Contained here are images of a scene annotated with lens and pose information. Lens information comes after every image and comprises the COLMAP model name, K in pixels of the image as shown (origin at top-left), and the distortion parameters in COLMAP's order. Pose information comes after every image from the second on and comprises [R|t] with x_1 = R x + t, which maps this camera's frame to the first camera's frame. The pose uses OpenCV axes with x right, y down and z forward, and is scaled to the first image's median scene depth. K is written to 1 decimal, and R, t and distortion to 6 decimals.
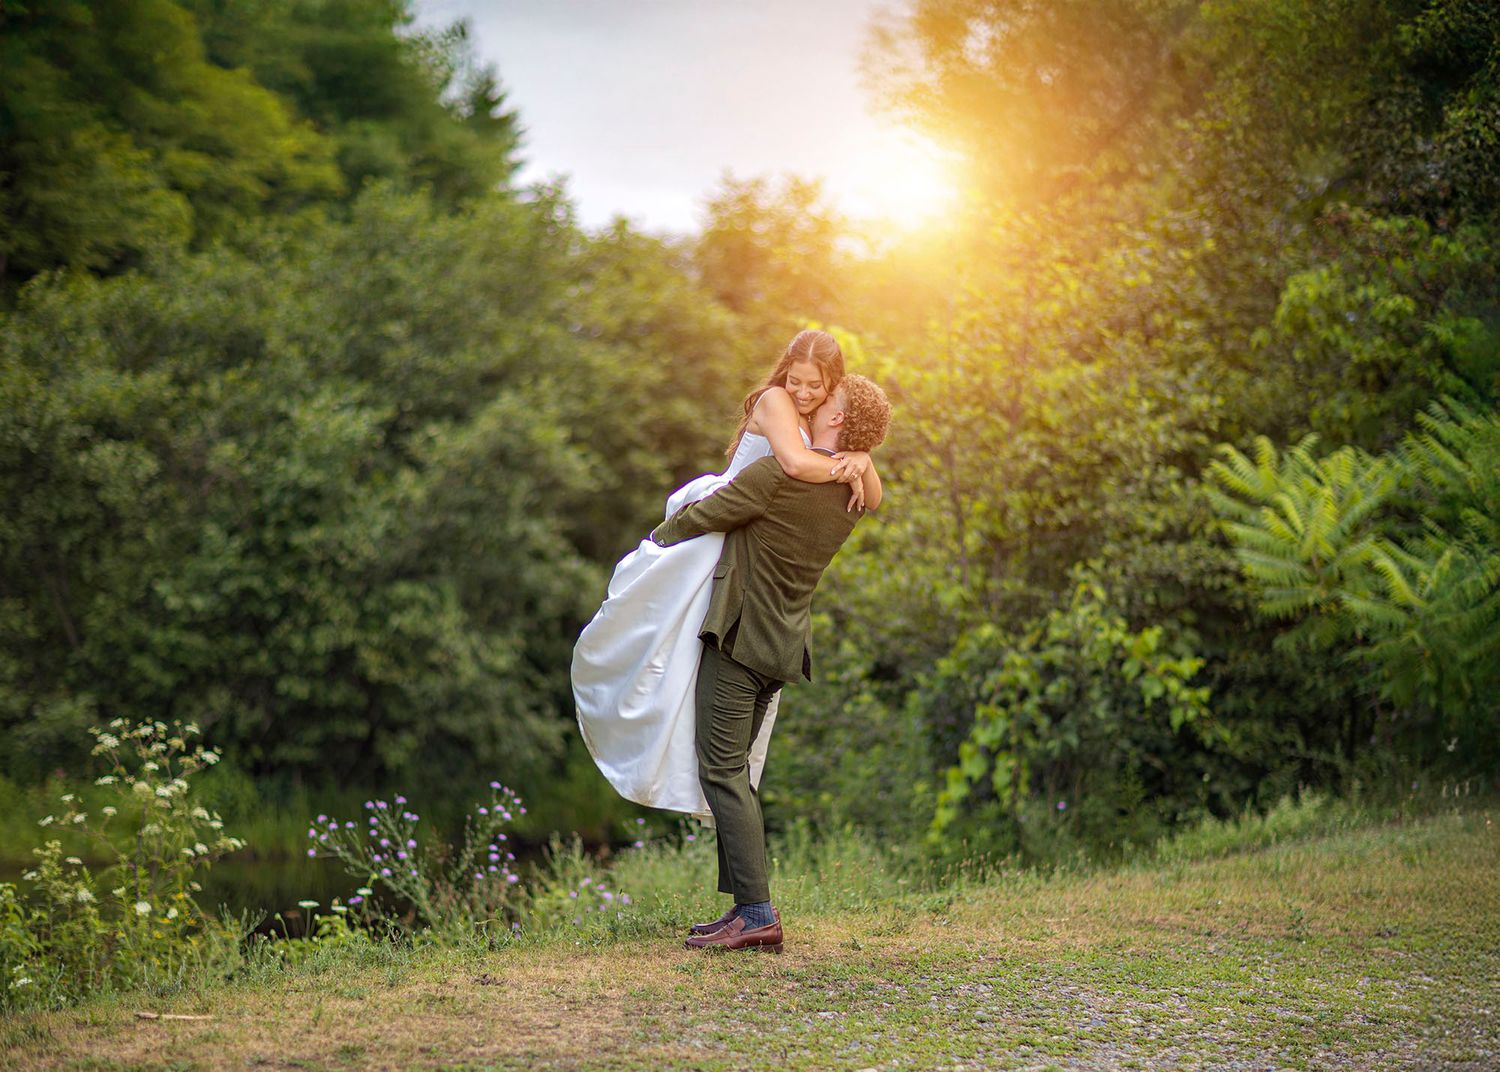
lens RADIAL K [[3530.4, 0, 757.6], [0, 3530.4, 528.6], [0, 0, 1]] dist [-0.110432, 0.000000]
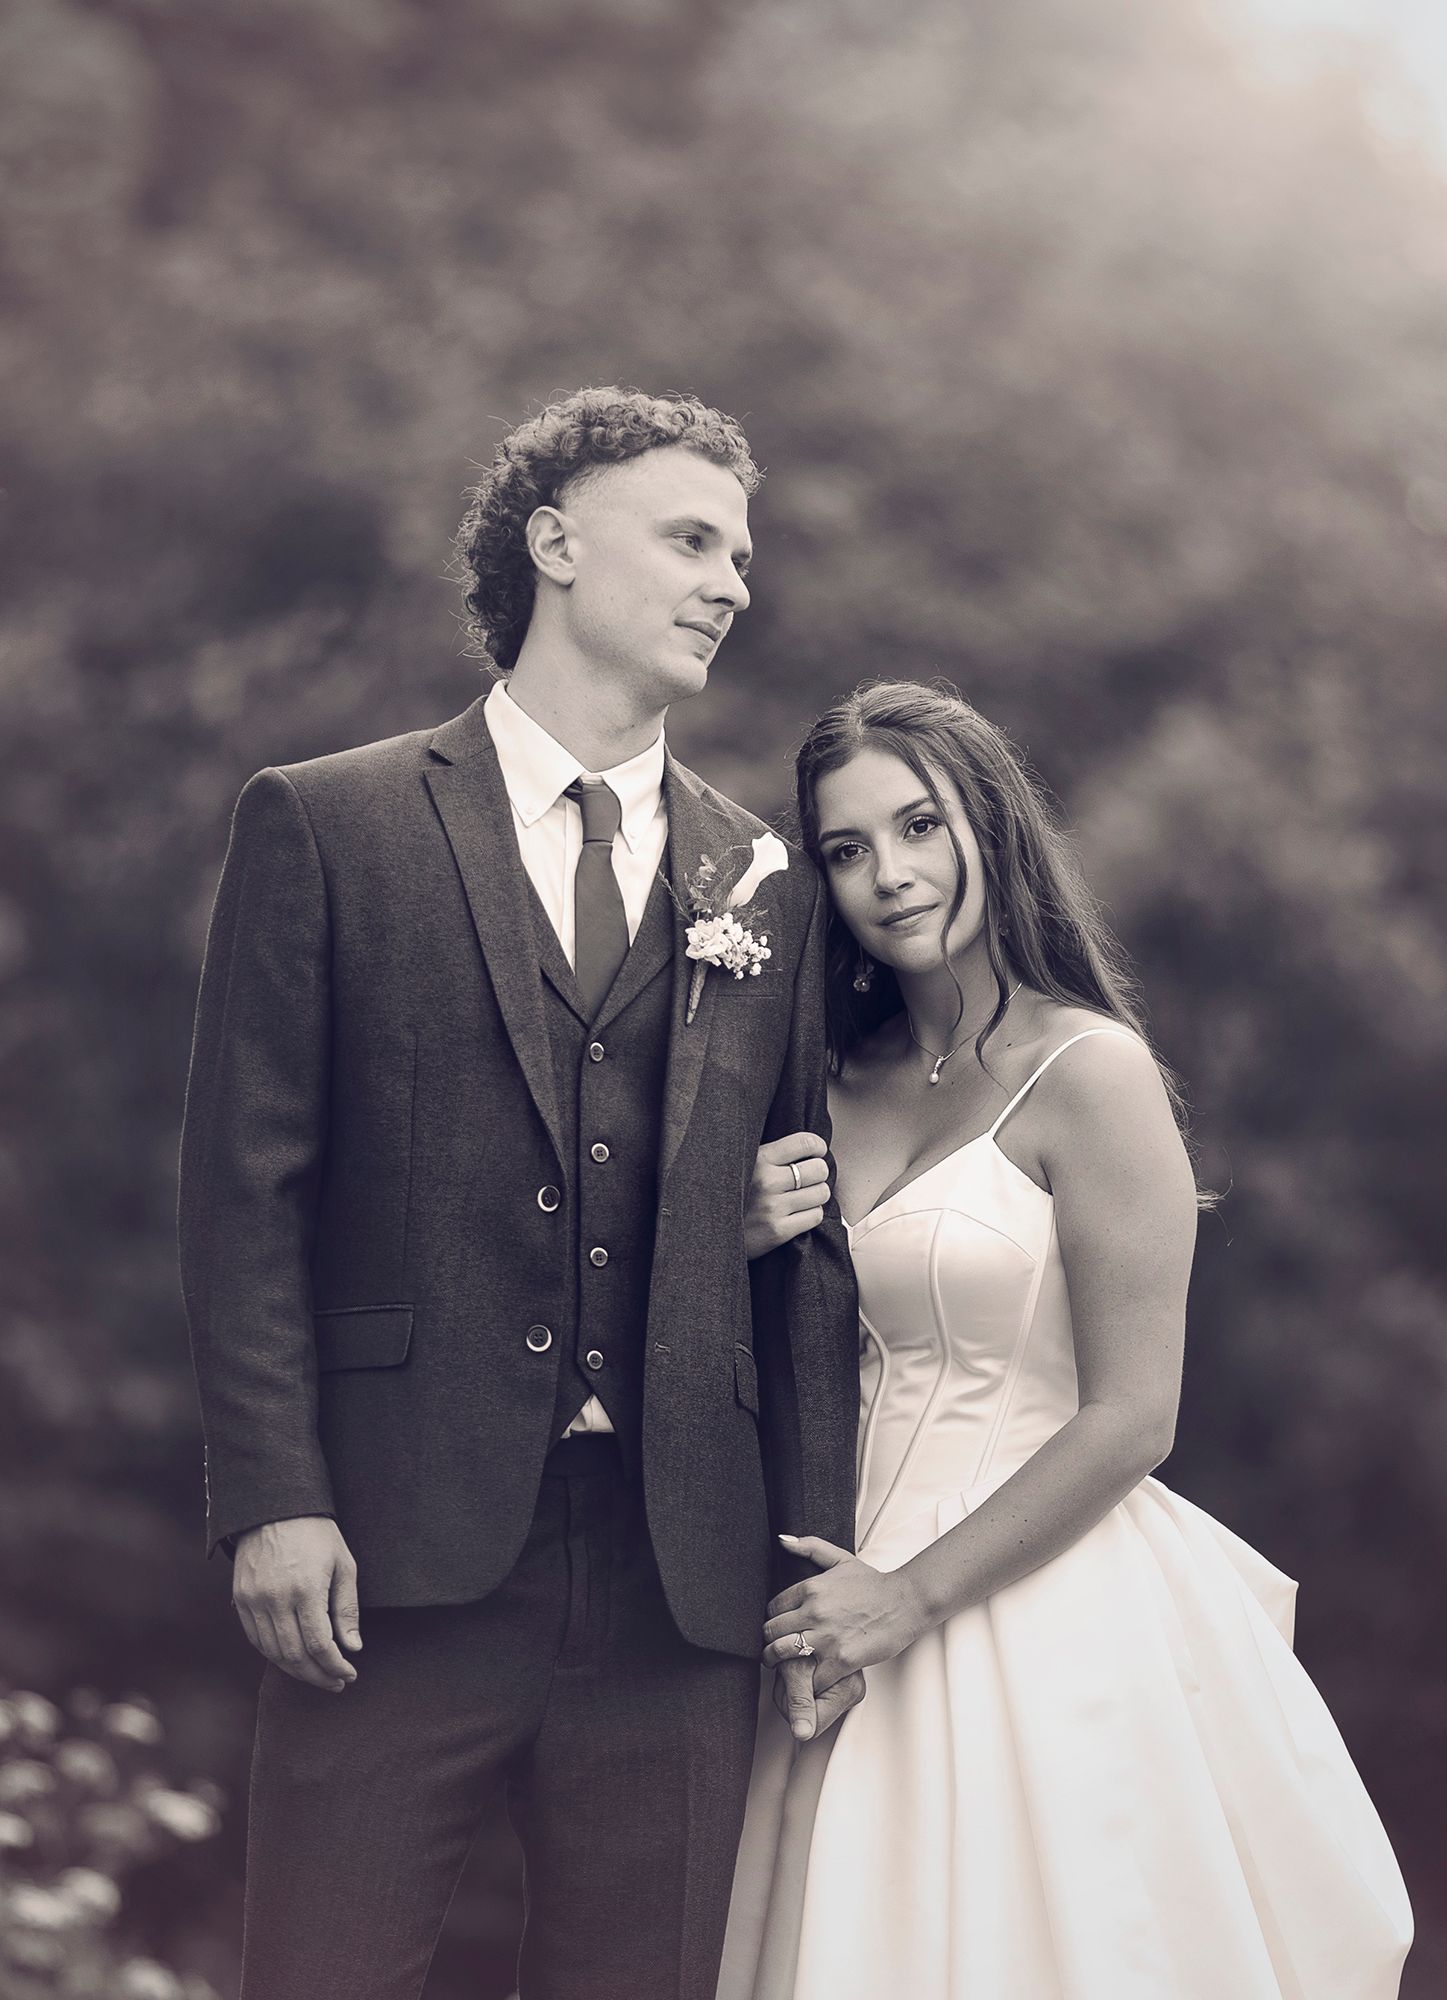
lens RADIAL K [[8092.9, 0, 719.3], [0, 8092.9, 1003.9], [0, 0, 1]] dist [-0.028769, 0.000000]
pose [[0.995282, 0.024358, -0.093918, -0.045999], [-0.023499, 0.999671, 0.010247, -0.020659], [0.094137, -0.007992, 0.995527, 0.315633]]
